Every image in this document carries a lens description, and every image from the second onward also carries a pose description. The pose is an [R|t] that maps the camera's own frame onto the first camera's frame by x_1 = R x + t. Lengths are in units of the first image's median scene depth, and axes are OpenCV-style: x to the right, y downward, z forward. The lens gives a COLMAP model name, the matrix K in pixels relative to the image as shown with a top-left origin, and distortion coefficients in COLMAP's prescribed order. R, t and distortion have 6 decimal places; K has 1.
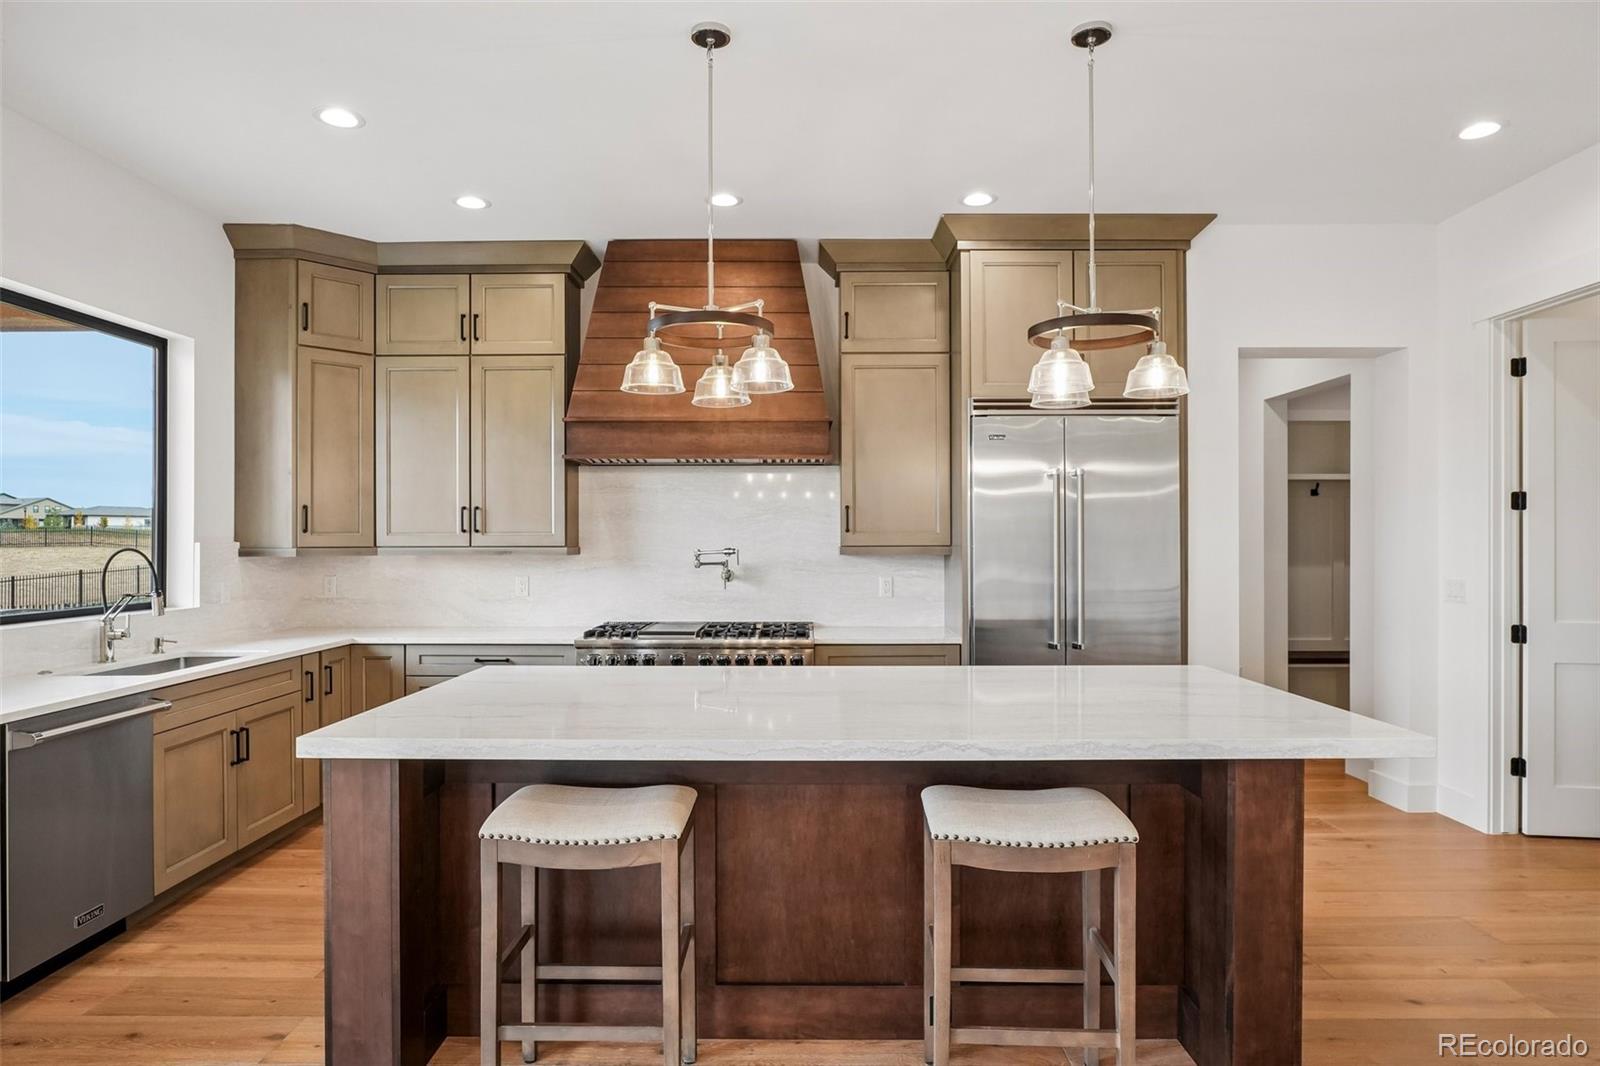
lens RADIAL K [[893.5, 0, 800.0], [0, 893.5, 533.0], [0, 0, 1]] dist [-0.014189, 0.001724]
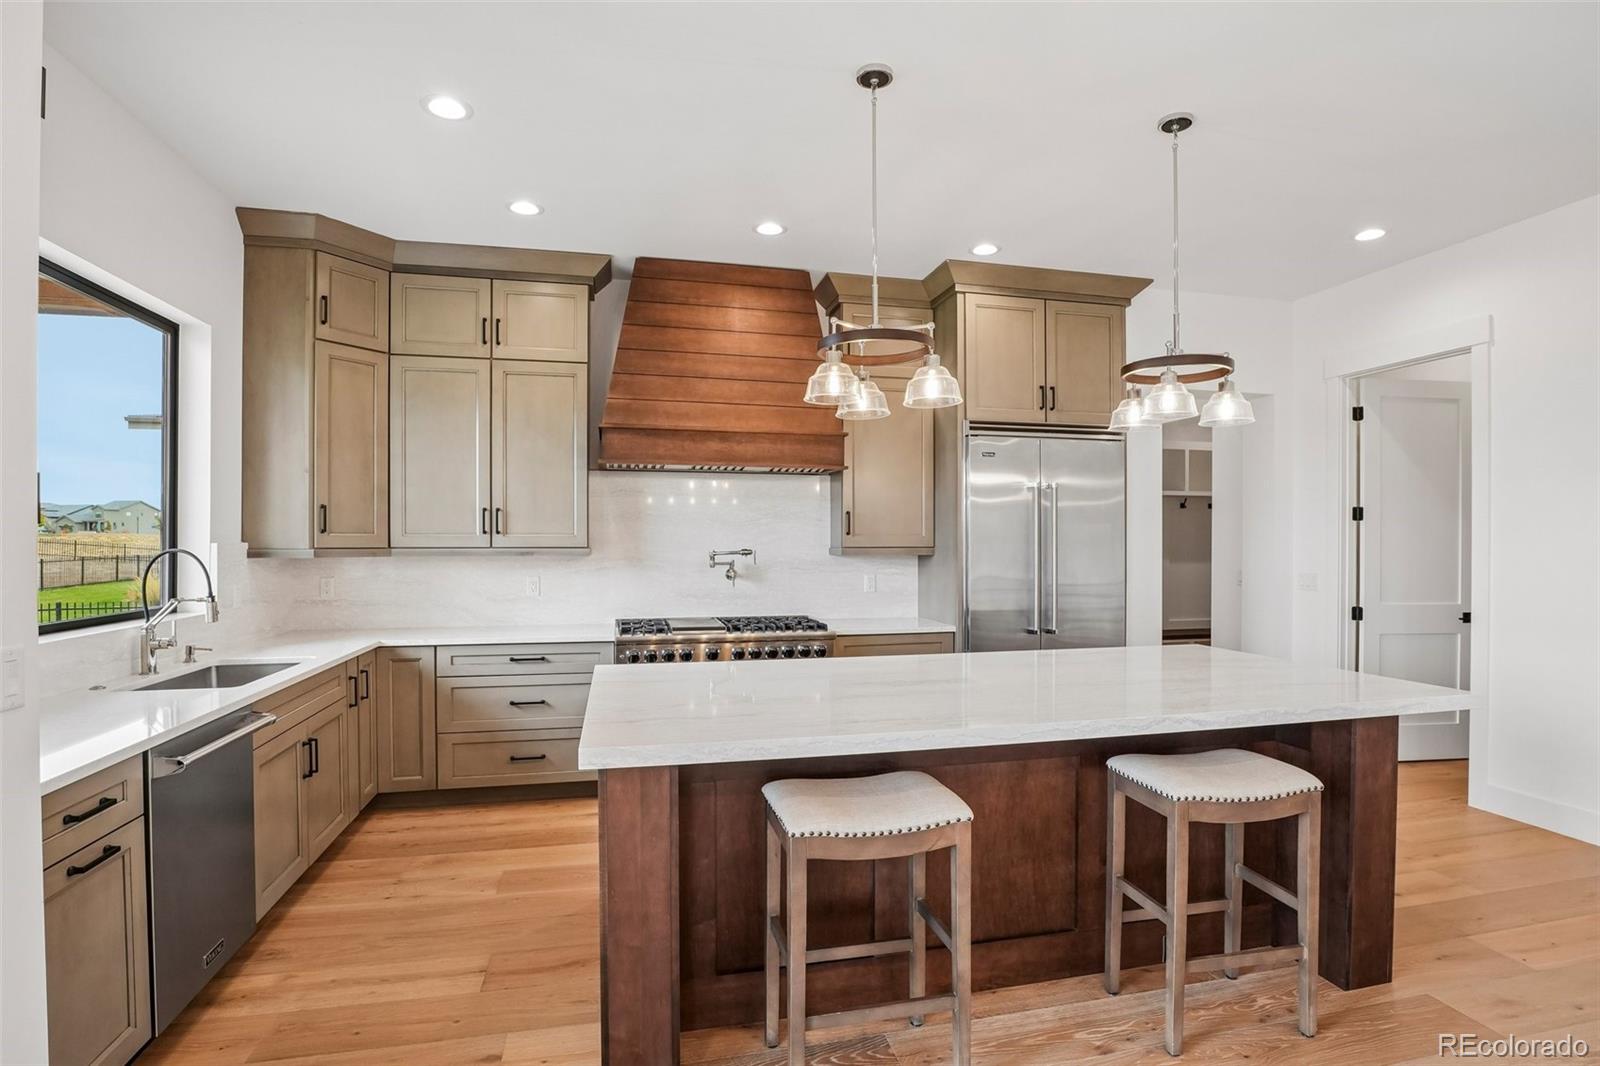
lens RADIAL K [[779.9, 0, 800.4], [0, 779.9, 539.8], [0, 0, 1]] dist [-0.031243, 0.000285]
pose [[0.972396, 0.002840, 0.233318, -0.256536], [-0.004188, 0.999977, 0.005285, 0.000403], [-0.233297, -0.006117, 0.972386, 0.066193]]
